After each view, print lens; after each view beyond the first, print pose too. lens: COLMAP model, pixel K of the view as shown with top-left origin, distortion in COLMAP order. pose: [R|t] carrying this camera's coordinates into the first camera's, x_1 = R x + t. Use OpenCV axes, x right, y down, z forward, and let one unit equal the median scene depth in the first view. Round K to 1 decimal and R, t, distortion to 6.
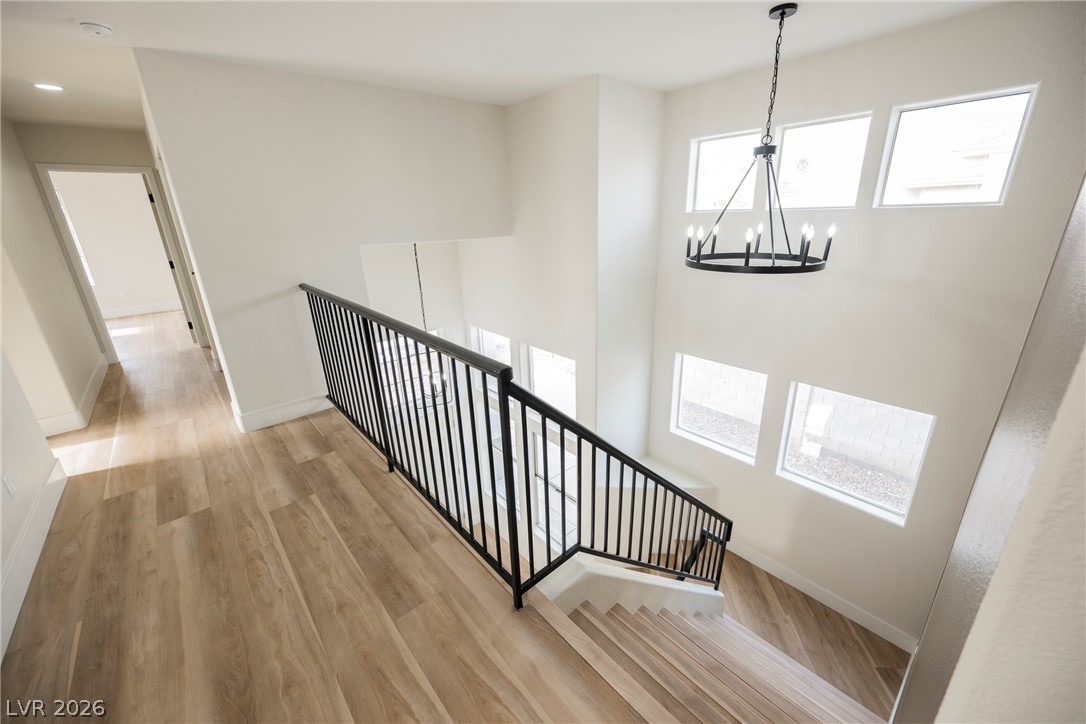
lens RADIAL K [[421.7, 0, 550.0], [0, 421.7, 362.2], [0, 0, 1]] dist [-0.002165, -0.000155]
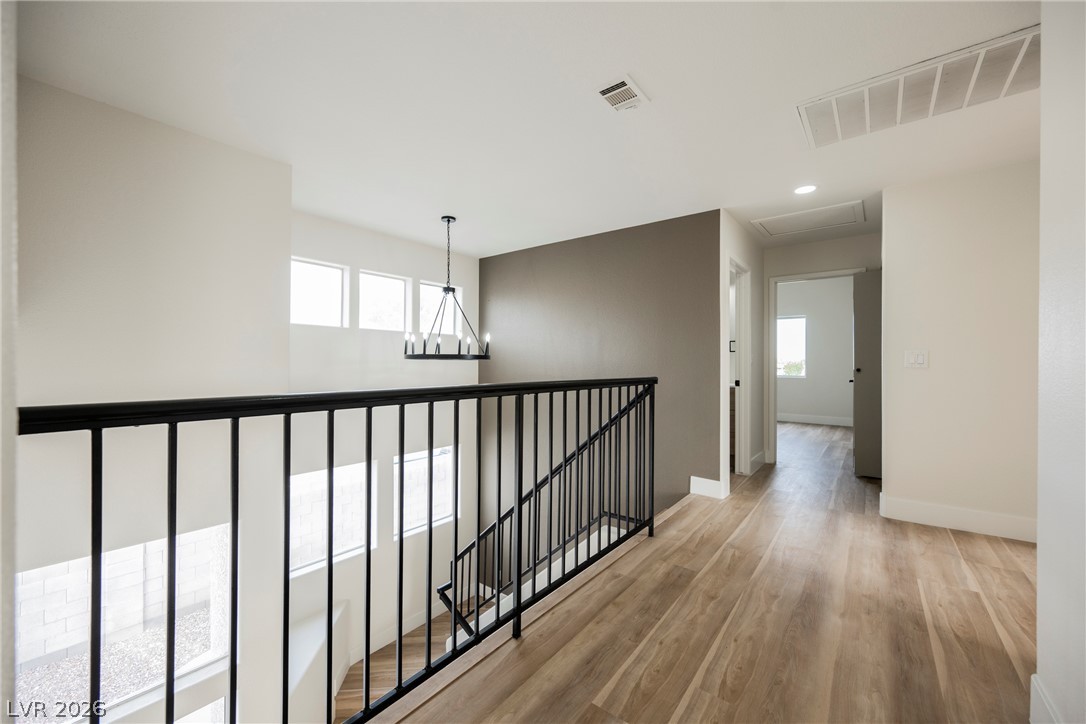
lens RADIAL K [[429.2, 0, 548.8], [0, 429.2, 364.2], [0, 0, 1]] dist [0.000067, -0.000213]
pose [[-0.193525, 0.032433, 0.980559, -1.408264], [0.336950, 0.940858, 0.035382, -0.194198], [-0.921419, 0.337247, -0.193007, 1.263417]]
